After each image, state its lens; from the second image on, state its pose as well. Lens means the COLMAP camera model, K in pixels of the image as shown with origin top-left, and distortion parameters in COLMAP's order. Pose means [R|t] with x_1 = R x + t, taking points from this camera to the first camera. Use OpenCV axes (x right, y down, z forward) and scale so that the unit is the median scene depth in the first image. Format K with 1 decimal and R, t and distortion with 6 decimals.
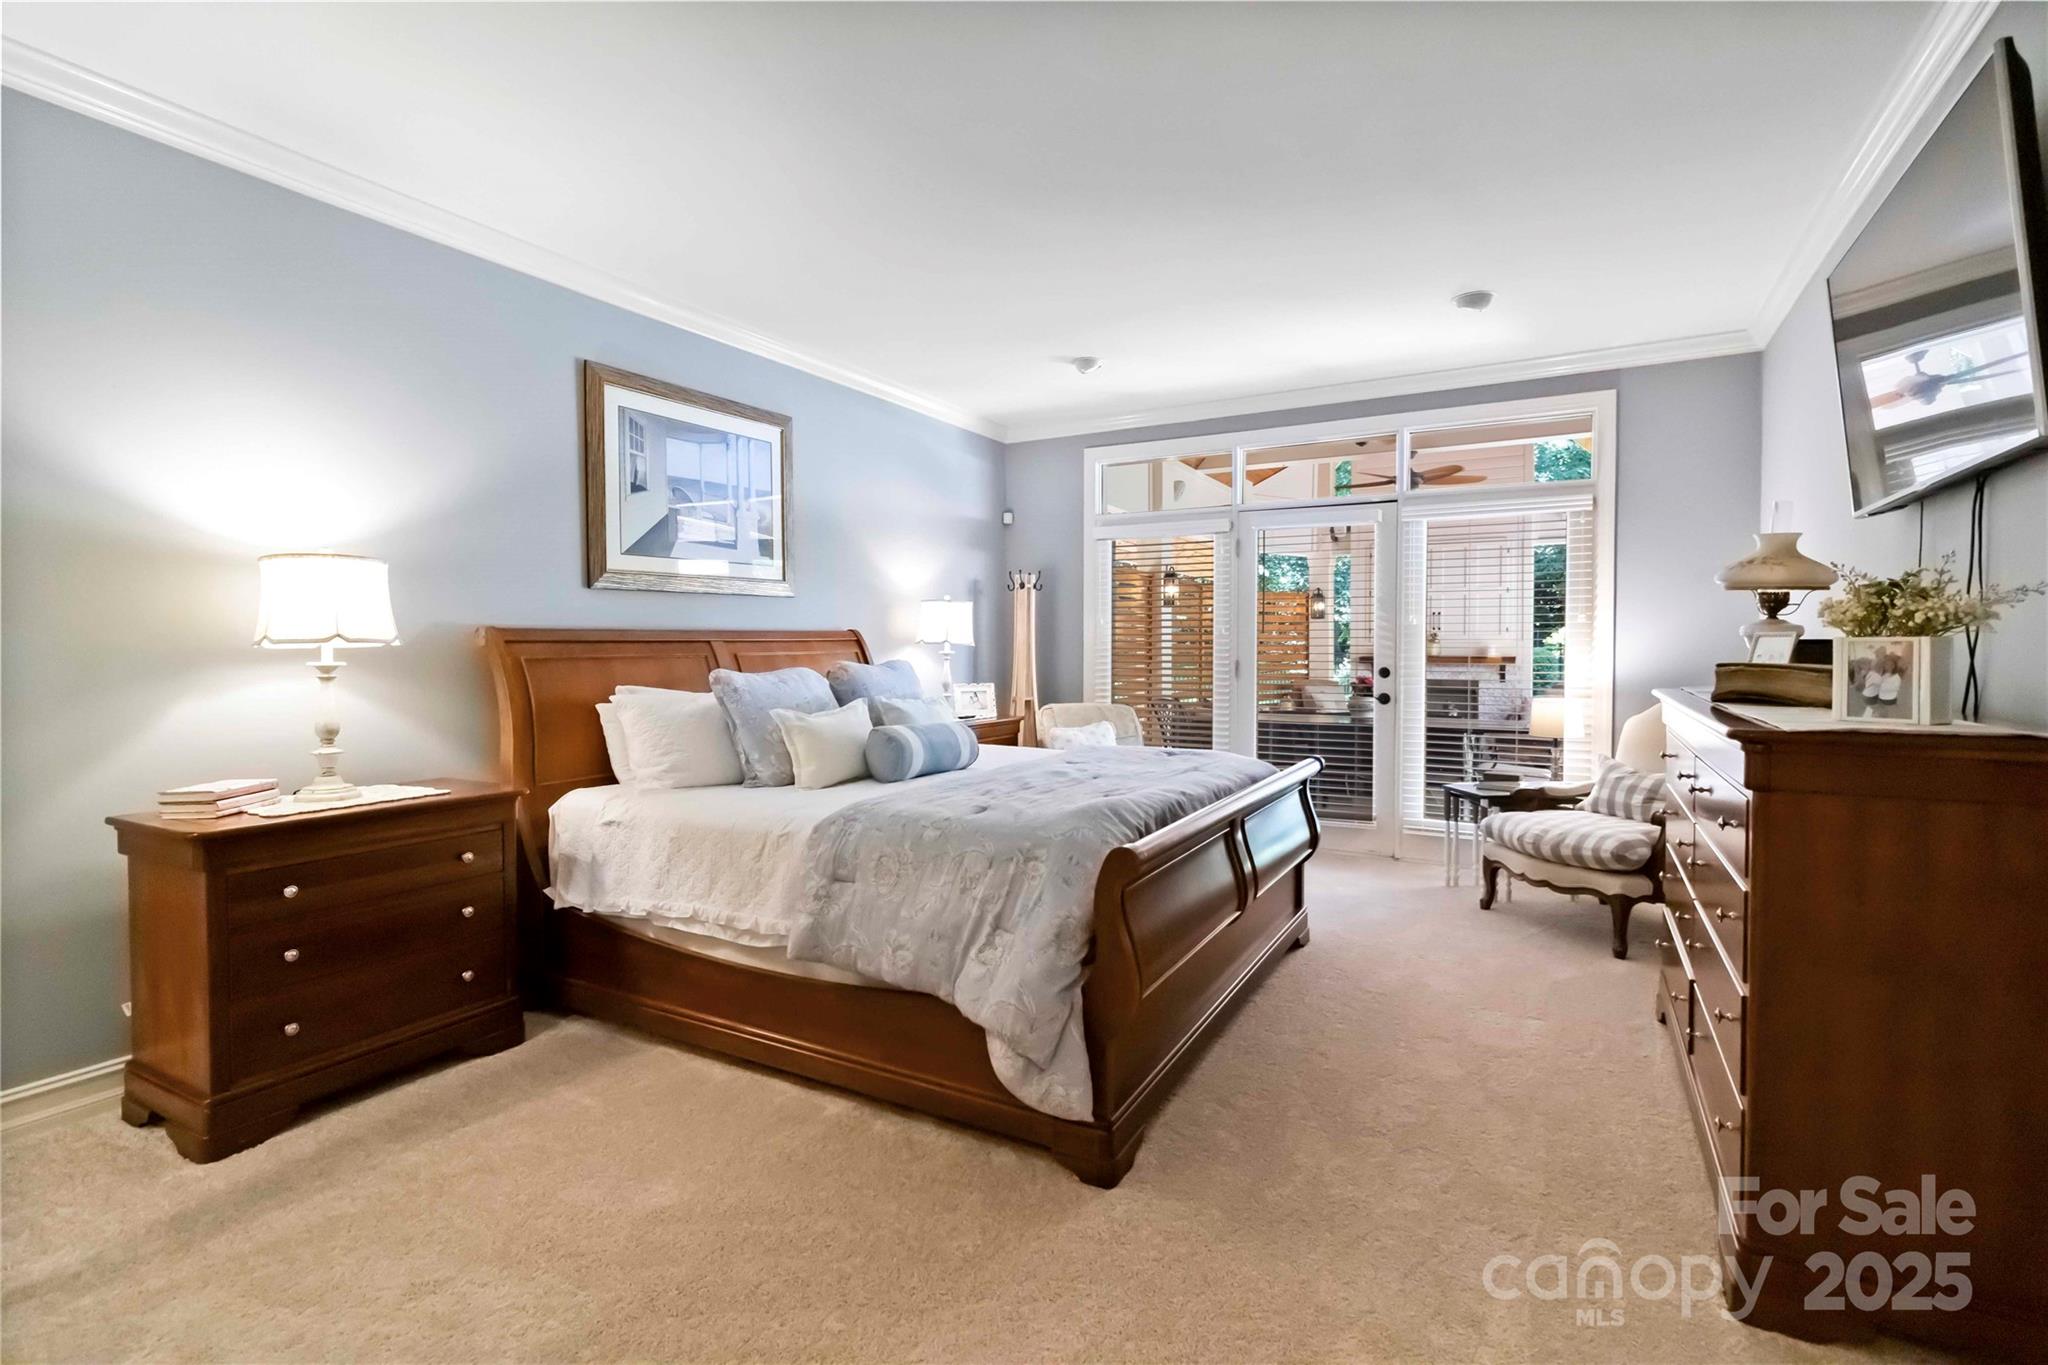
lens RADIAL K [[942.5, 0, 1023.4], [0, 942.5, 670.7], [0, 0, 1]] dist [0.002257, -0.000021]
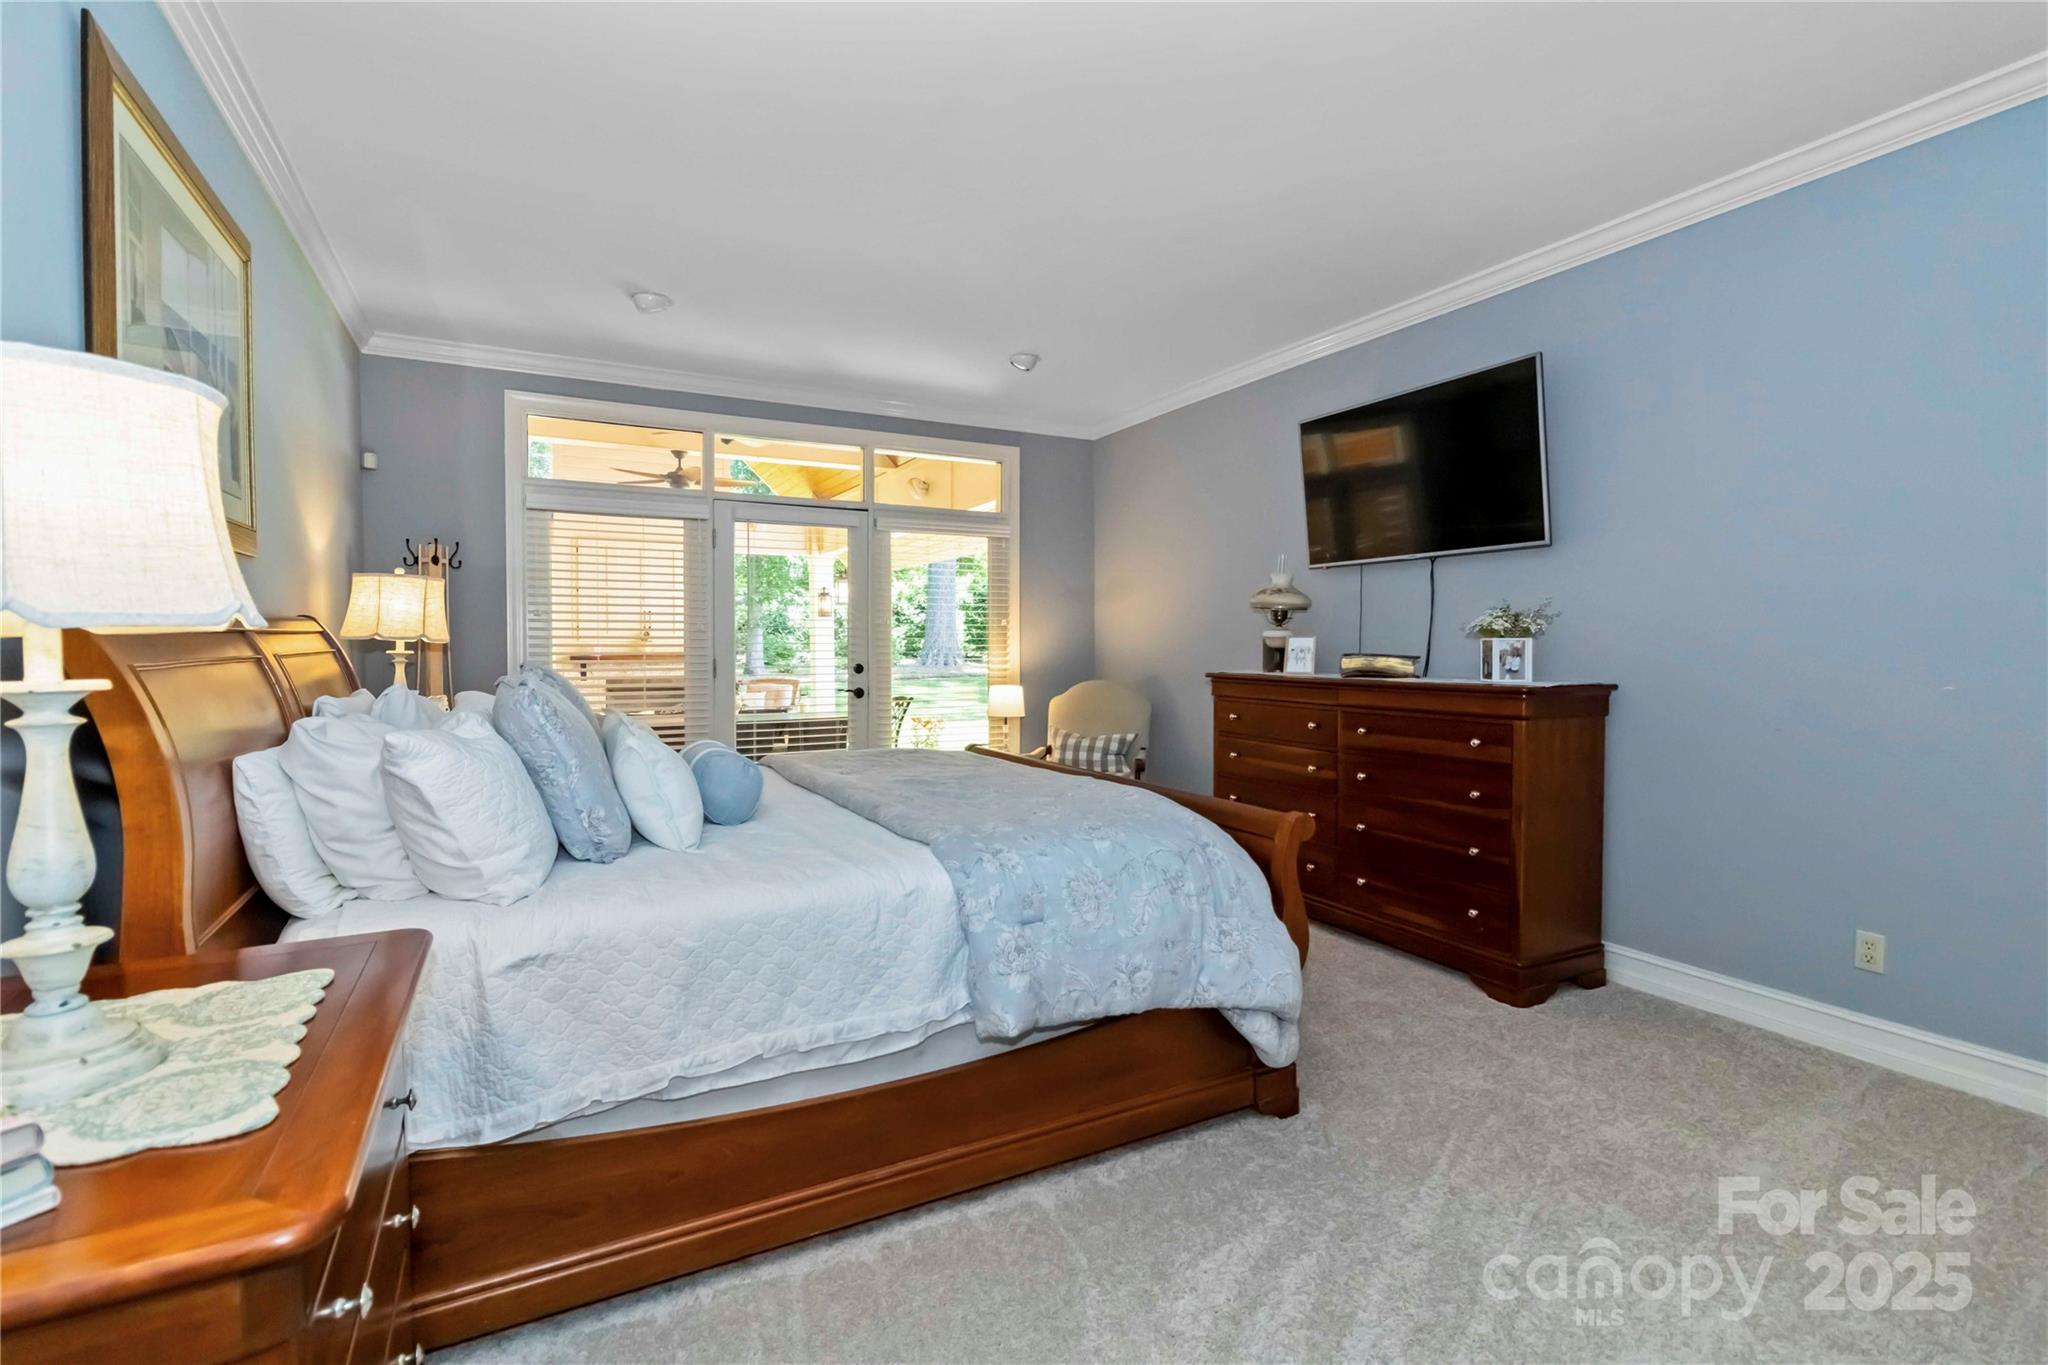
lens RADIAL K [[942.5, 0, 1023.4], [0, 942.5, 670.7], [0, 0, 1]] dist [0.002257, -0.000021]
pose [[0.544082, -0.022067, 0.838742, -0.789350], [0.021908, 0.999687, 0.012089, -0.008668], [-0.838746, 0.011798, 0.544395, 0.488476]]
